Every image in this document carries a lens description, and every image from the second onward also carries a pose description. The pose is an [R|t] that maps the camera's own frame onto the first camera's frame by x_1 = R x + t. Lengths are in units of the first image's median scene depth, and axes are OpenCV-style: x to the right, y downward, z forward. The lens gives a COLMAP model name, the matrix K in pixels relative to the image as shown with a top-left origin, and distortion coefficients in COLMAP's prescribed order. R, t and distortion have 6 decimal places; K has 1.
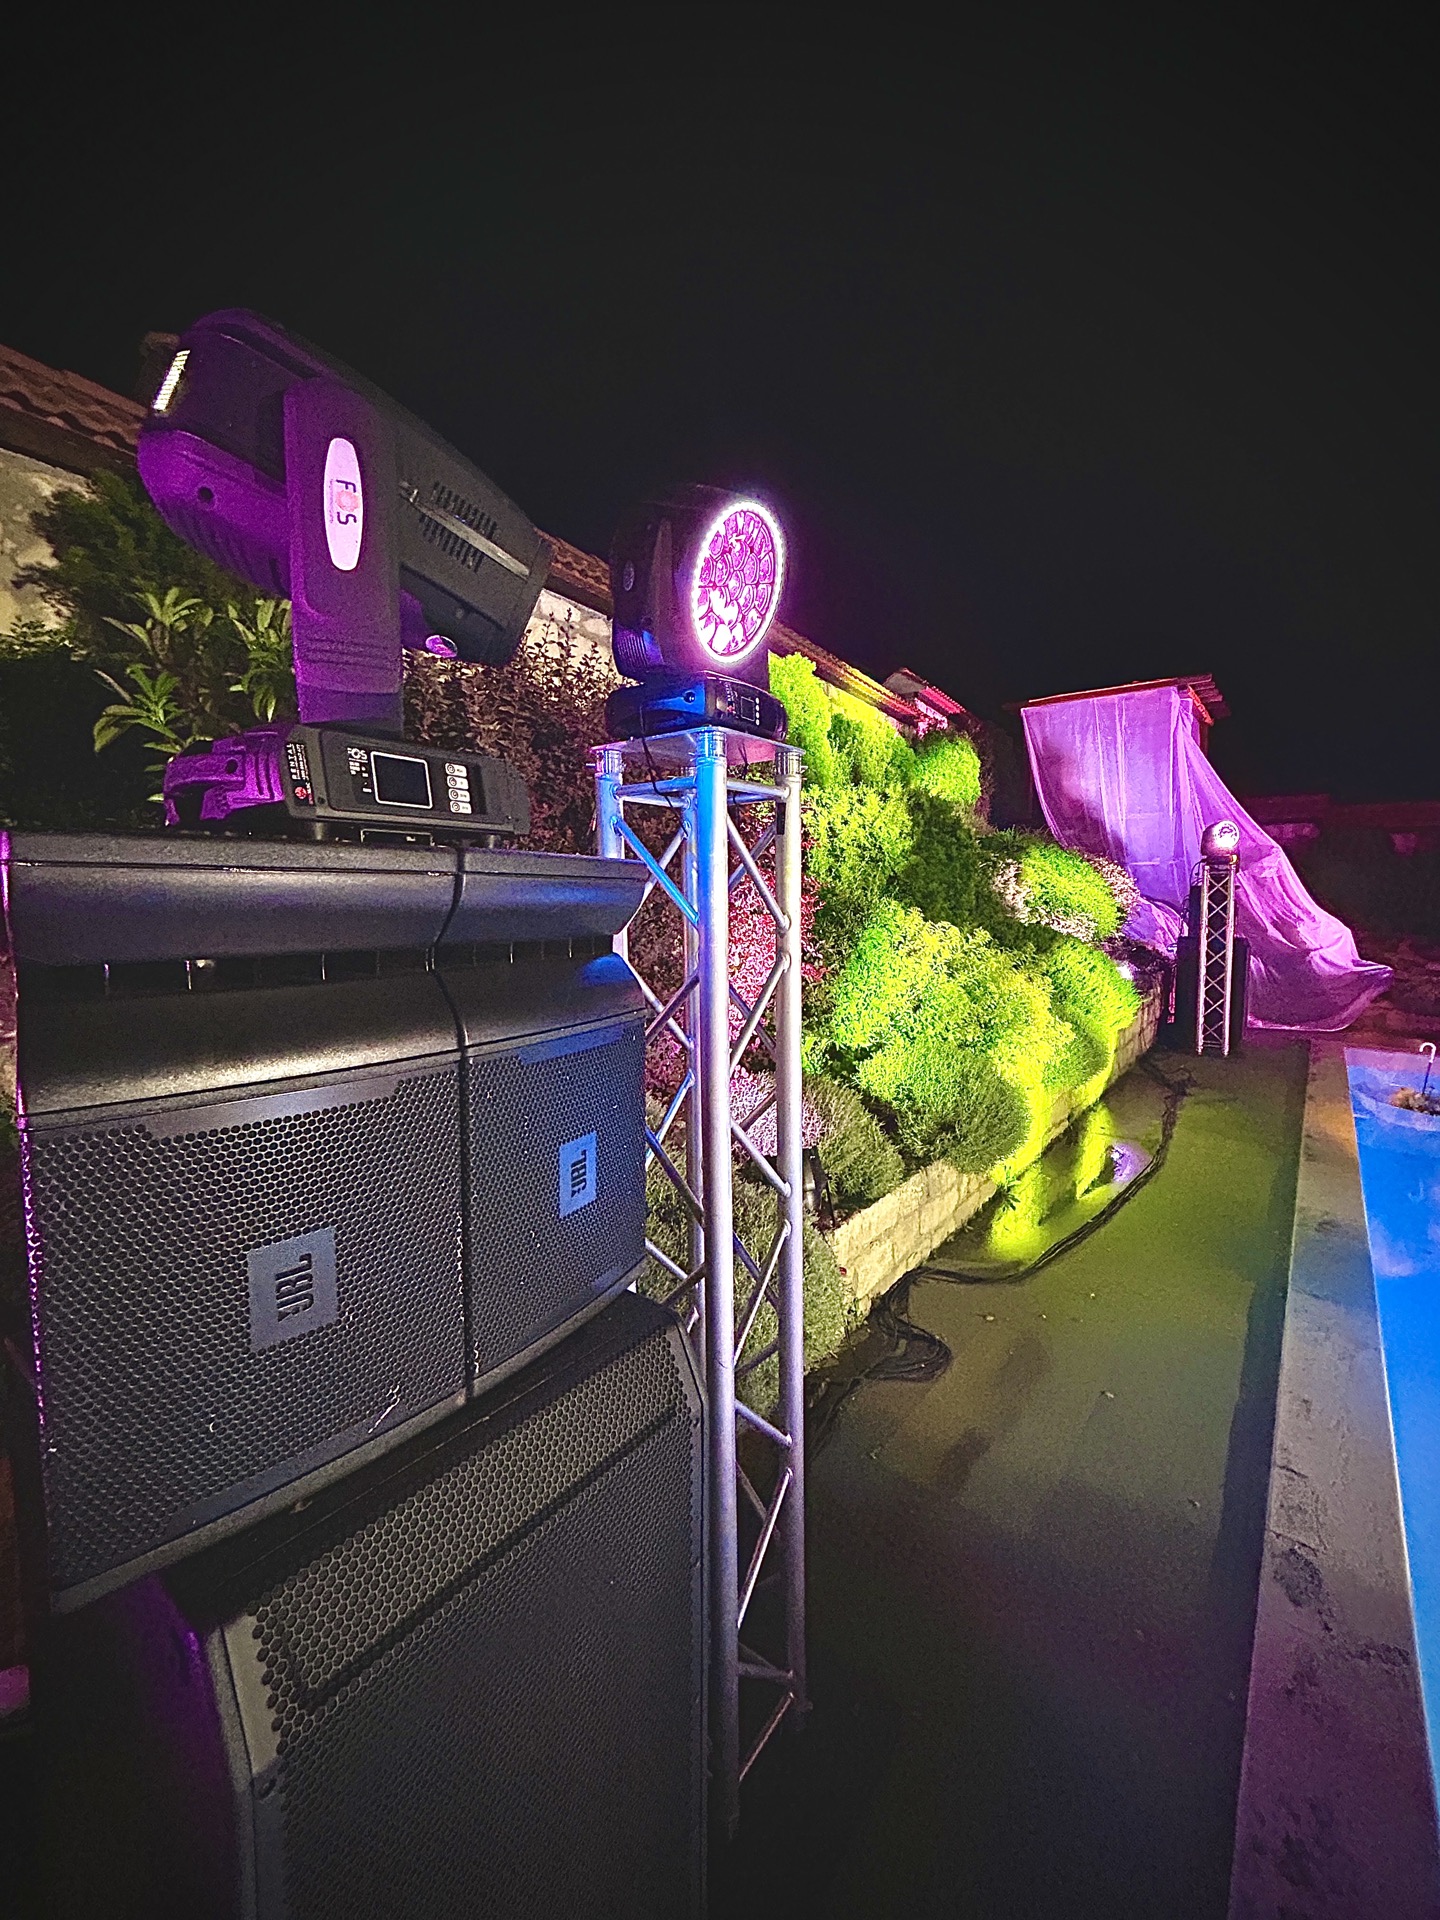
lens RADIAL K [[769.3, 0, 698.7], [0, 769.3, 961.9], [0, 0, 1]] dist [0.002232, 0.000129]
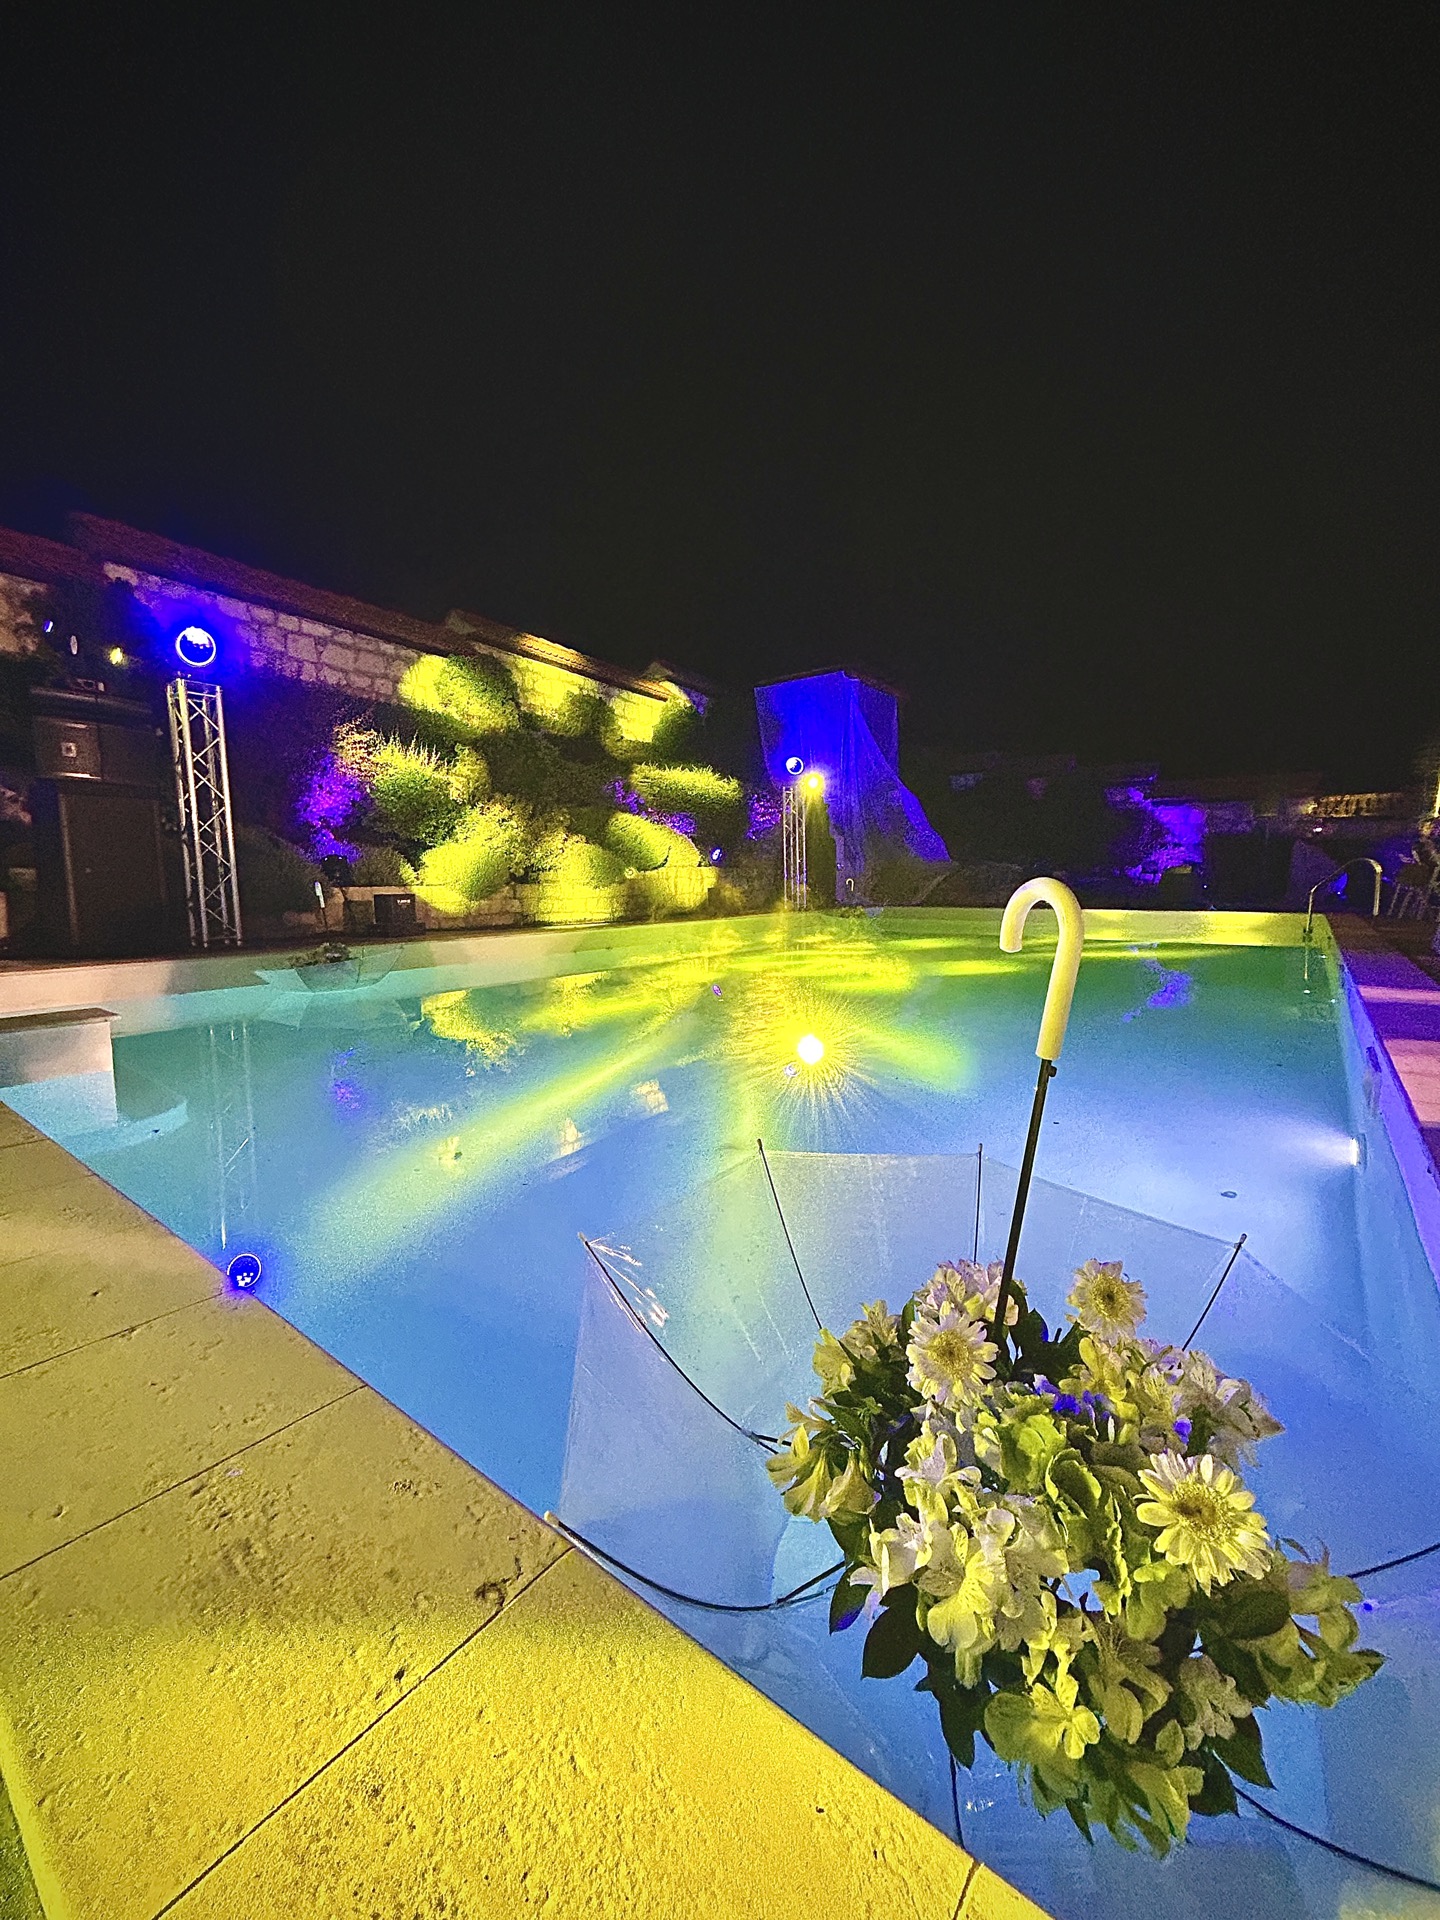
lens RADIAL K [[770.7, 0, 726.8], [0, 770.7, 966.1], [0, 0, 1]] dist [0.000419, -0.000028]
pose [[0.999408, -0.013932, 0.031463, 0.881496], [0.013401, 0.999765, 0.017023, 0.389610], [-0.031693, -0.016591, 0.999360, -1.058234]]
